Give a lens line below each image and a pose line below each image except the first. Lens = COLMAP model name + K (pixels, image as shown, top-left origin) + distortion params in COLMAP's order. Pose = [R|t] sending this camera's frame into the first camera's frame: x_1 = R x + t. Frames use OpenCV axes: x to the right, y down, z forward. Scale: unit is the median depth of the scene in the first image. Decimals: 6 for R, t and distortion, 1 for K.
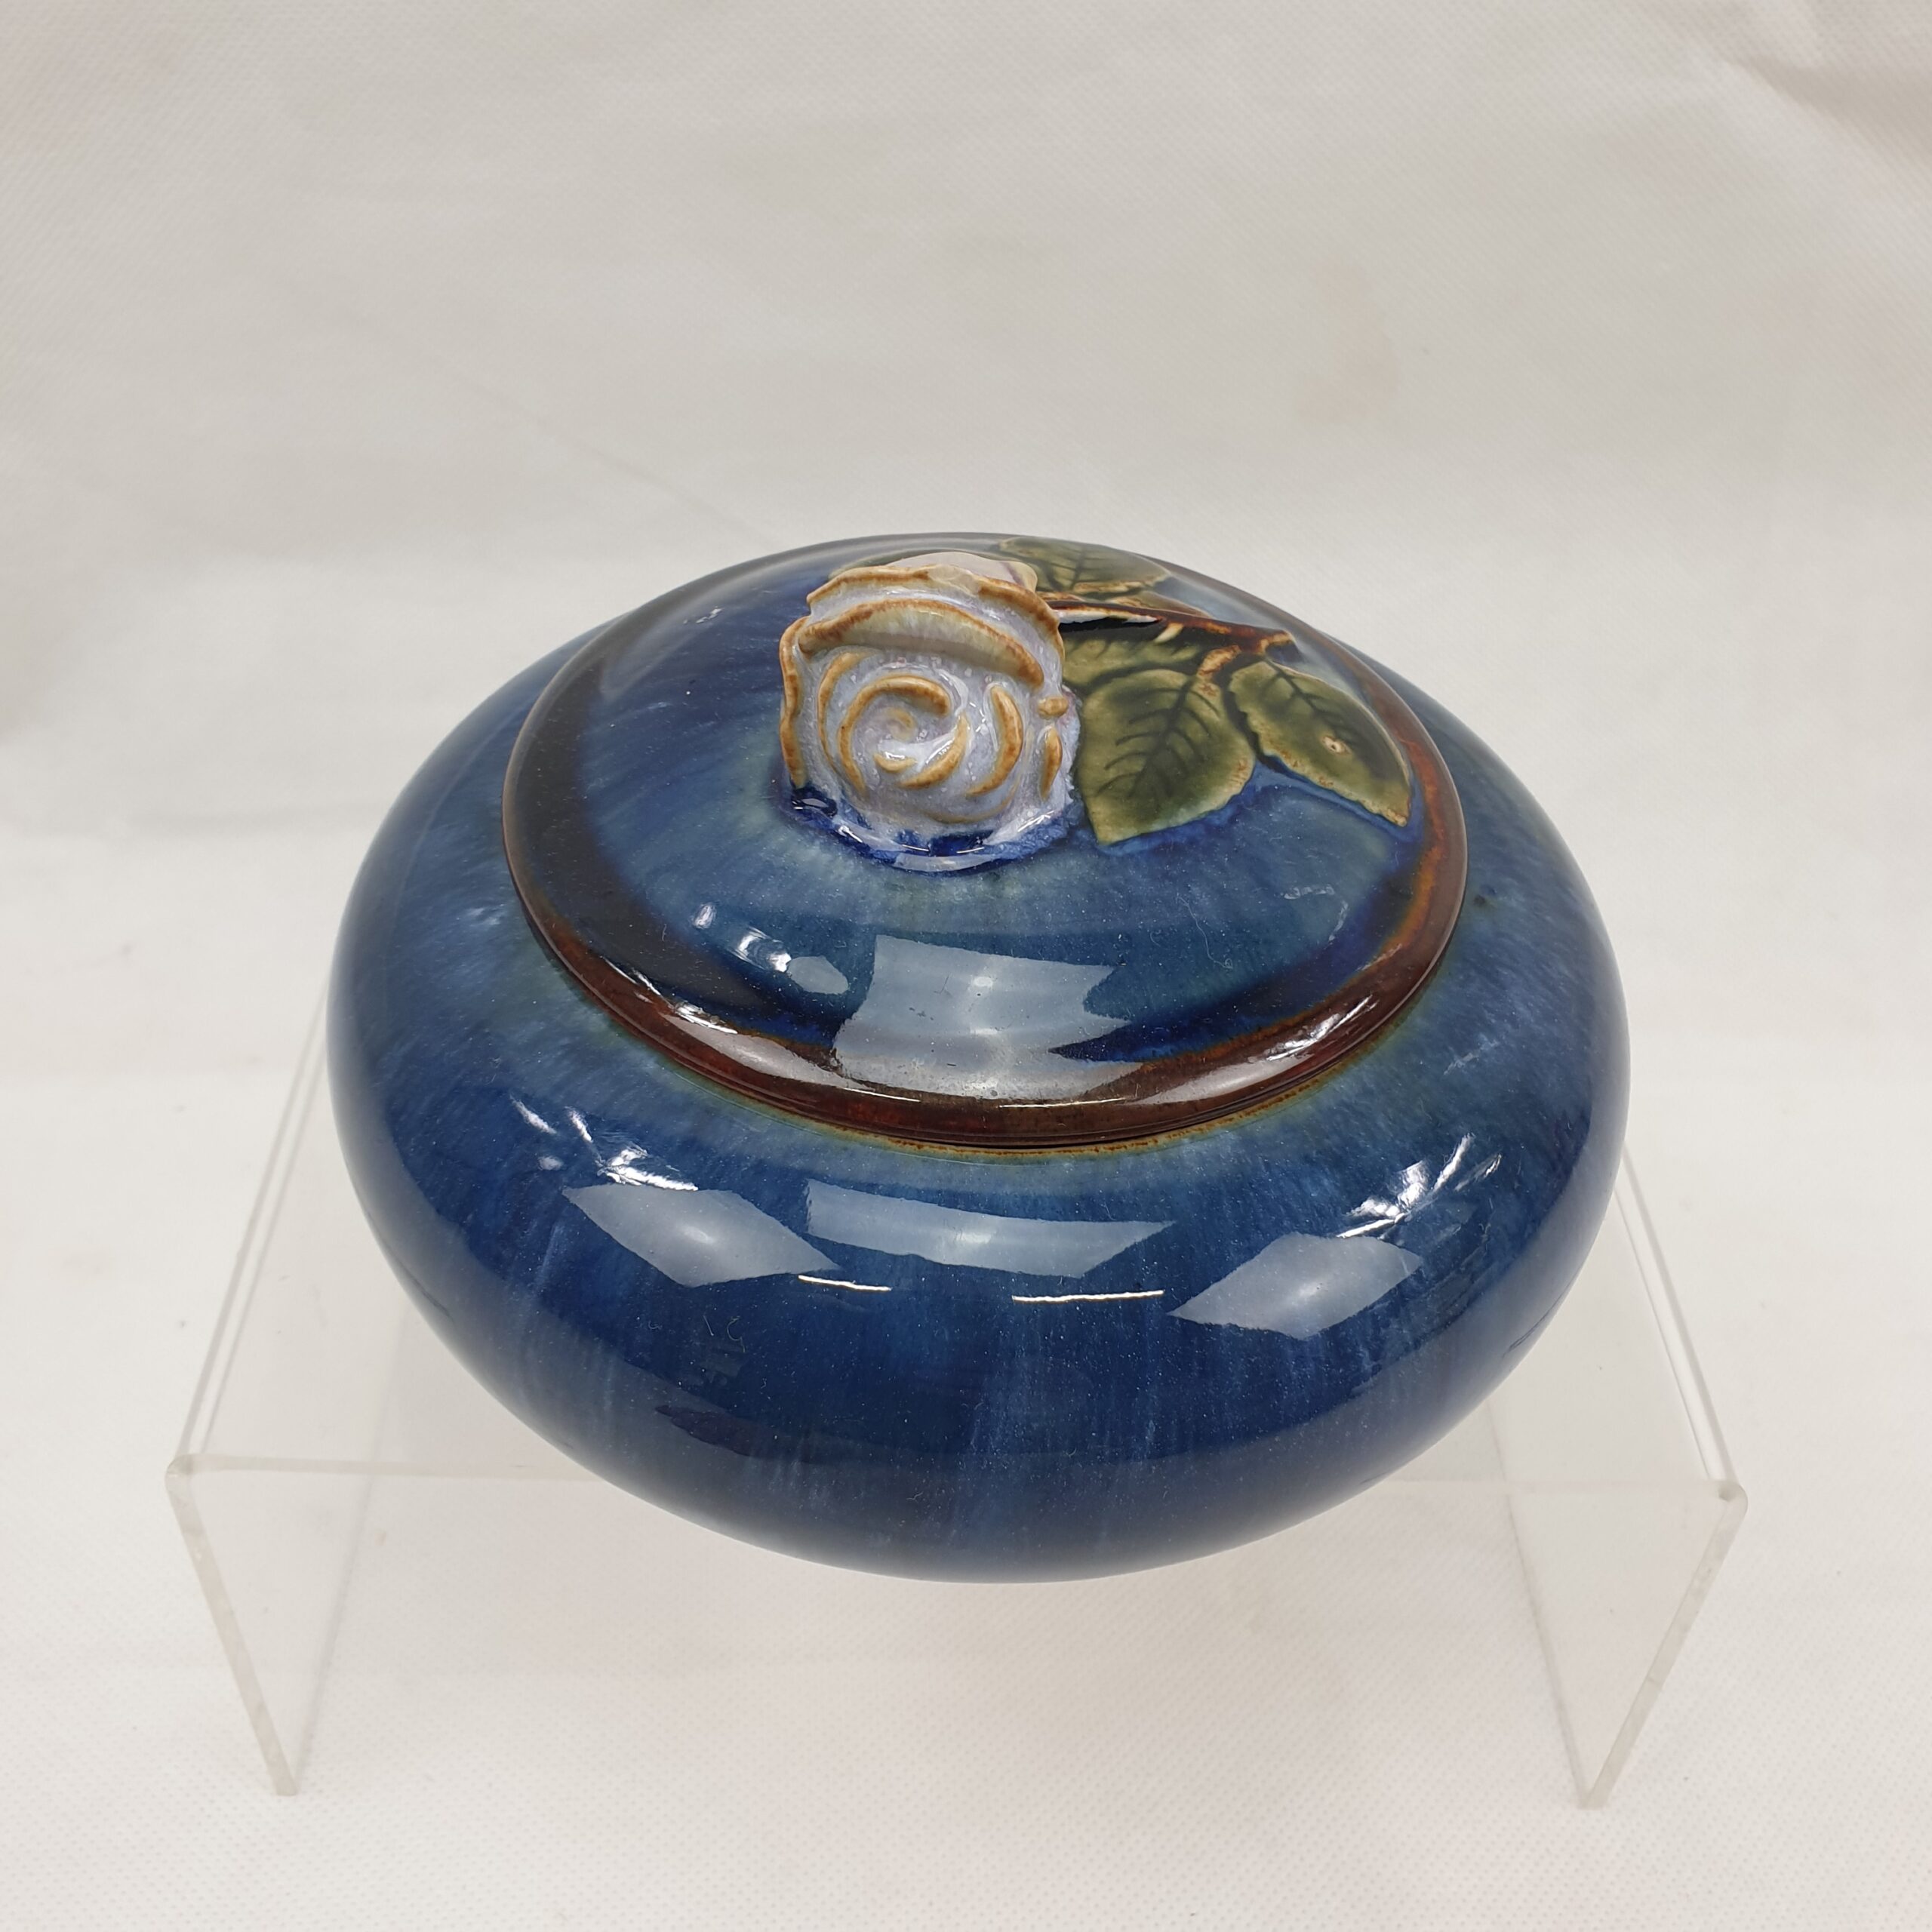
lens RADIAL K [[2093.6, 0, 971.0], [0, 2093.6, 988.9], [0, 0, 1]] dist [0.261932, -1.356958]
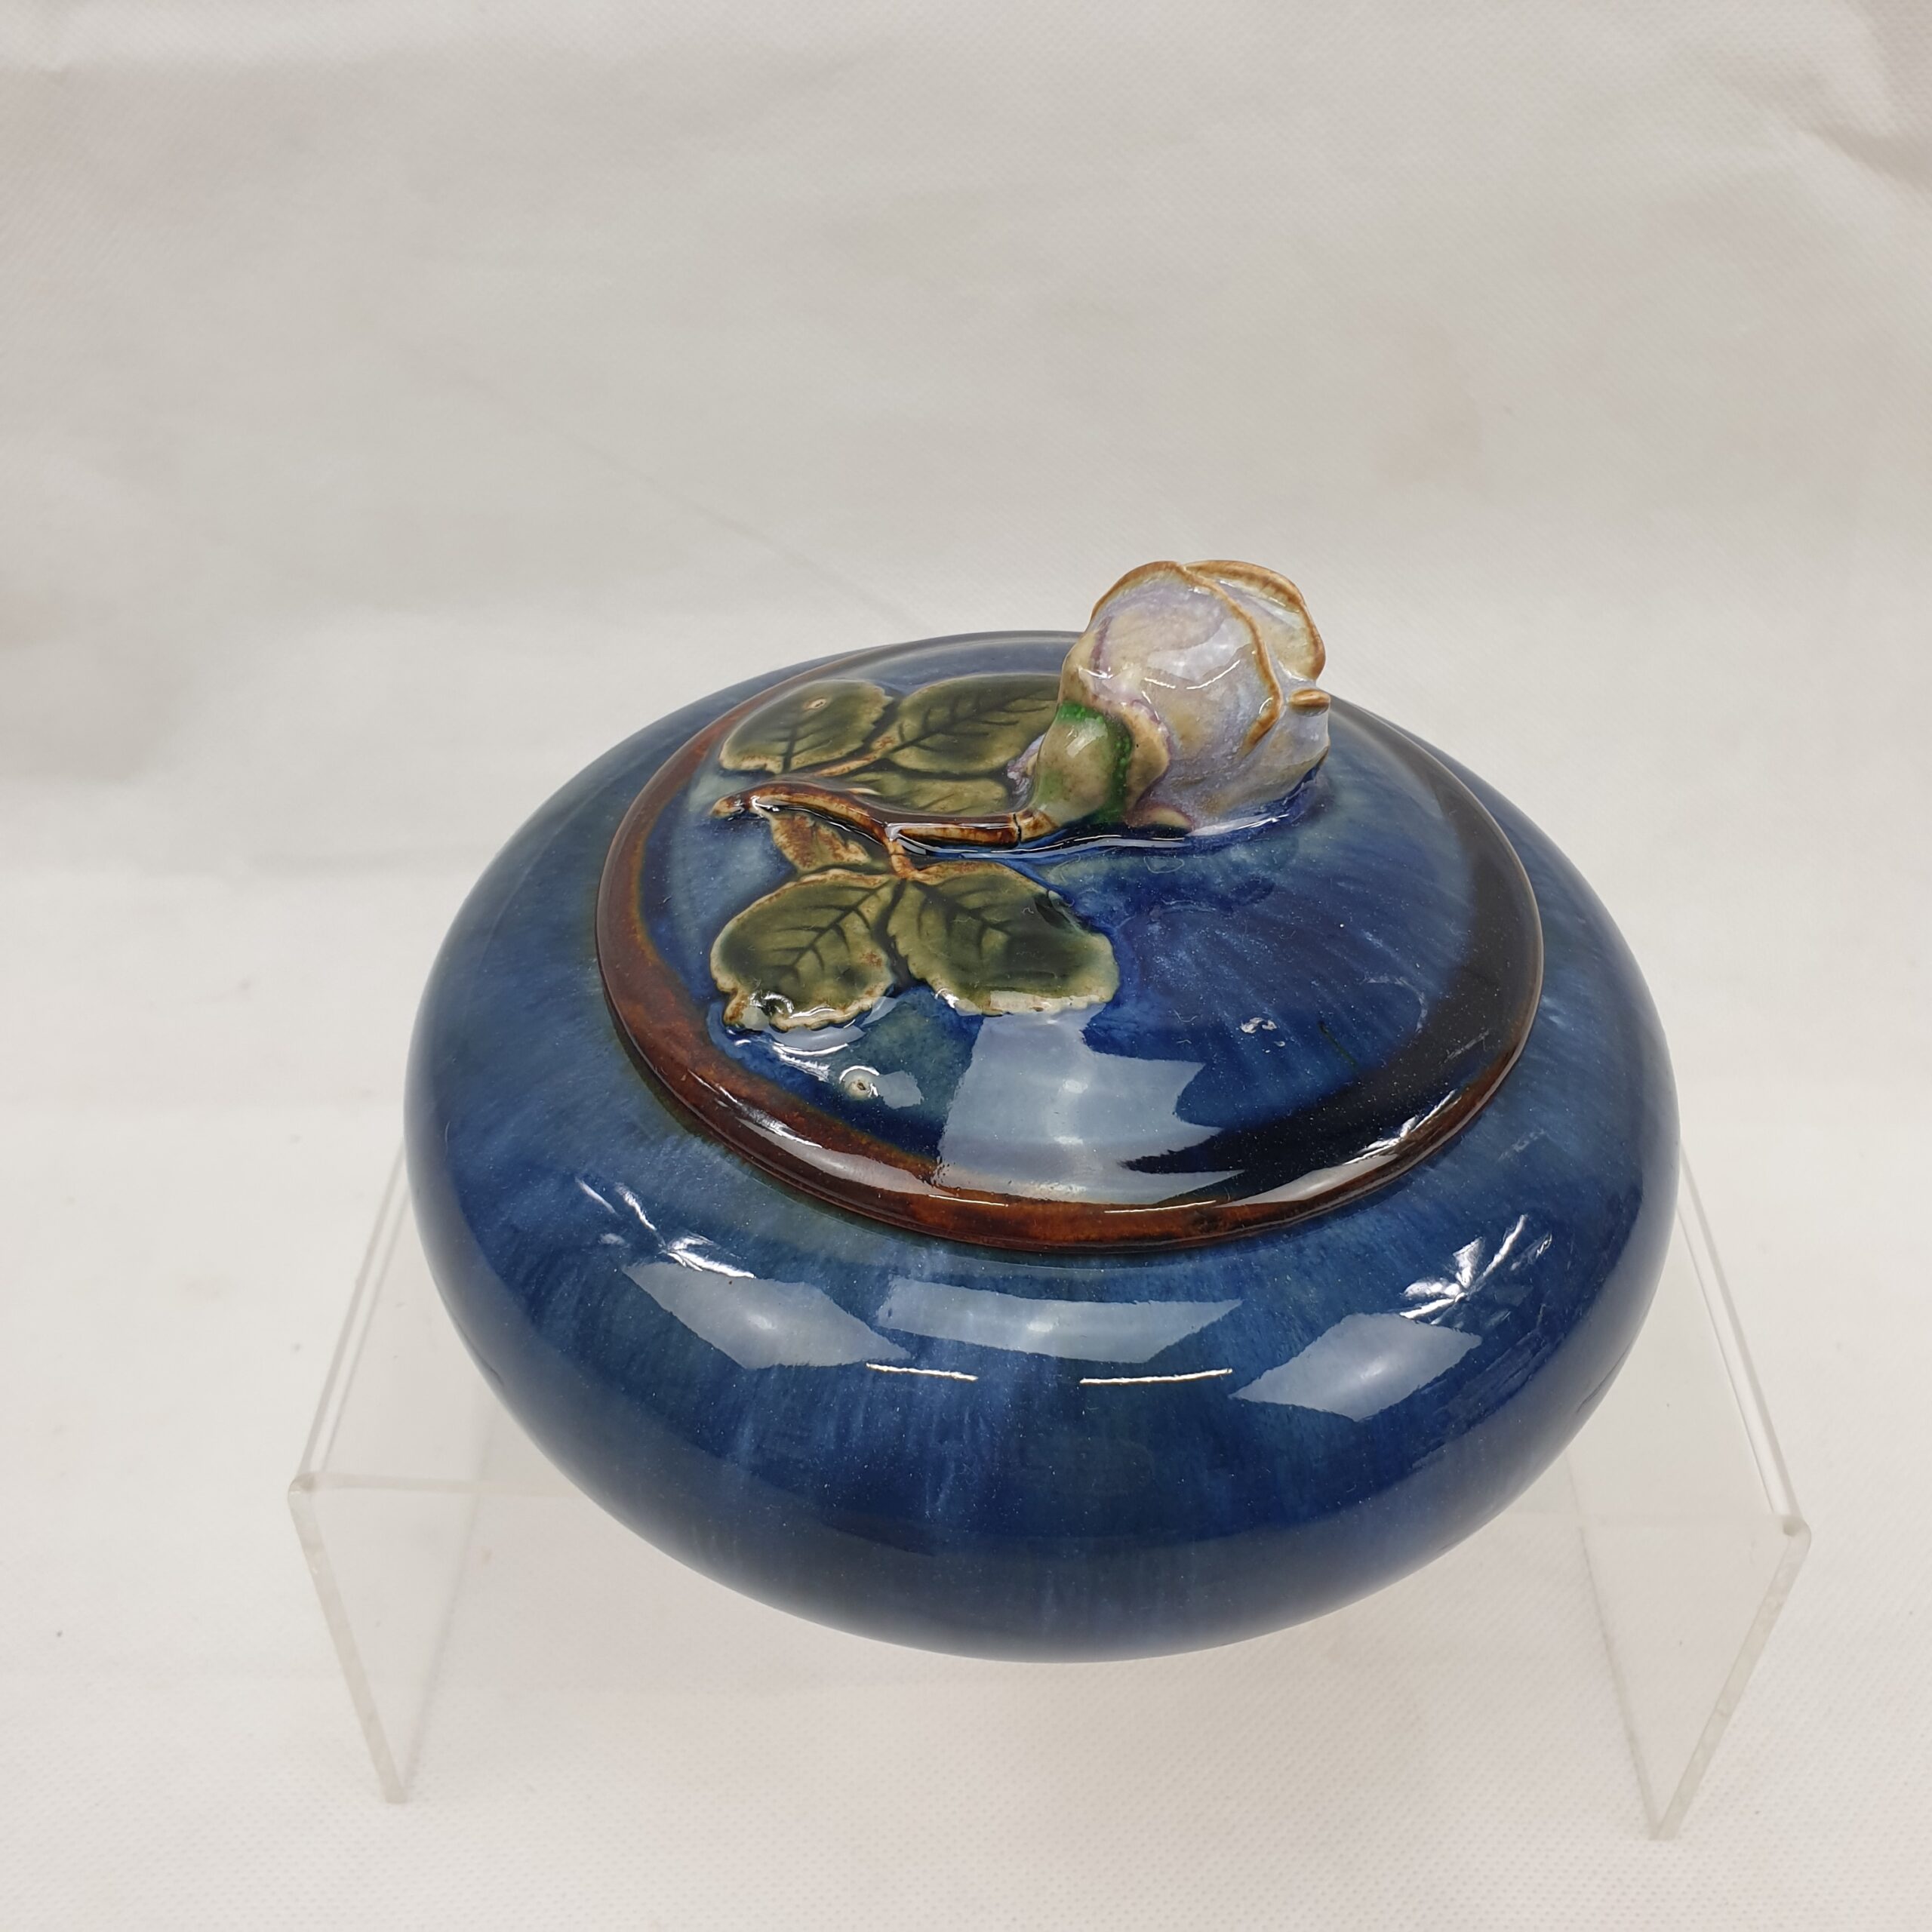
lens RADIAL K [[2093.6, 0, 971.0], [0, 2093.6, 988.9], [0, 0, 1]] dist [0.261932, -1.356958]
pose [[-0.836219, -0.413743, 0.359936, -0.359914], [0.322311, 0.160219, 0.932977, -1.116851], [-0.443682, 0.896184, -0.000624, 1.128927]]
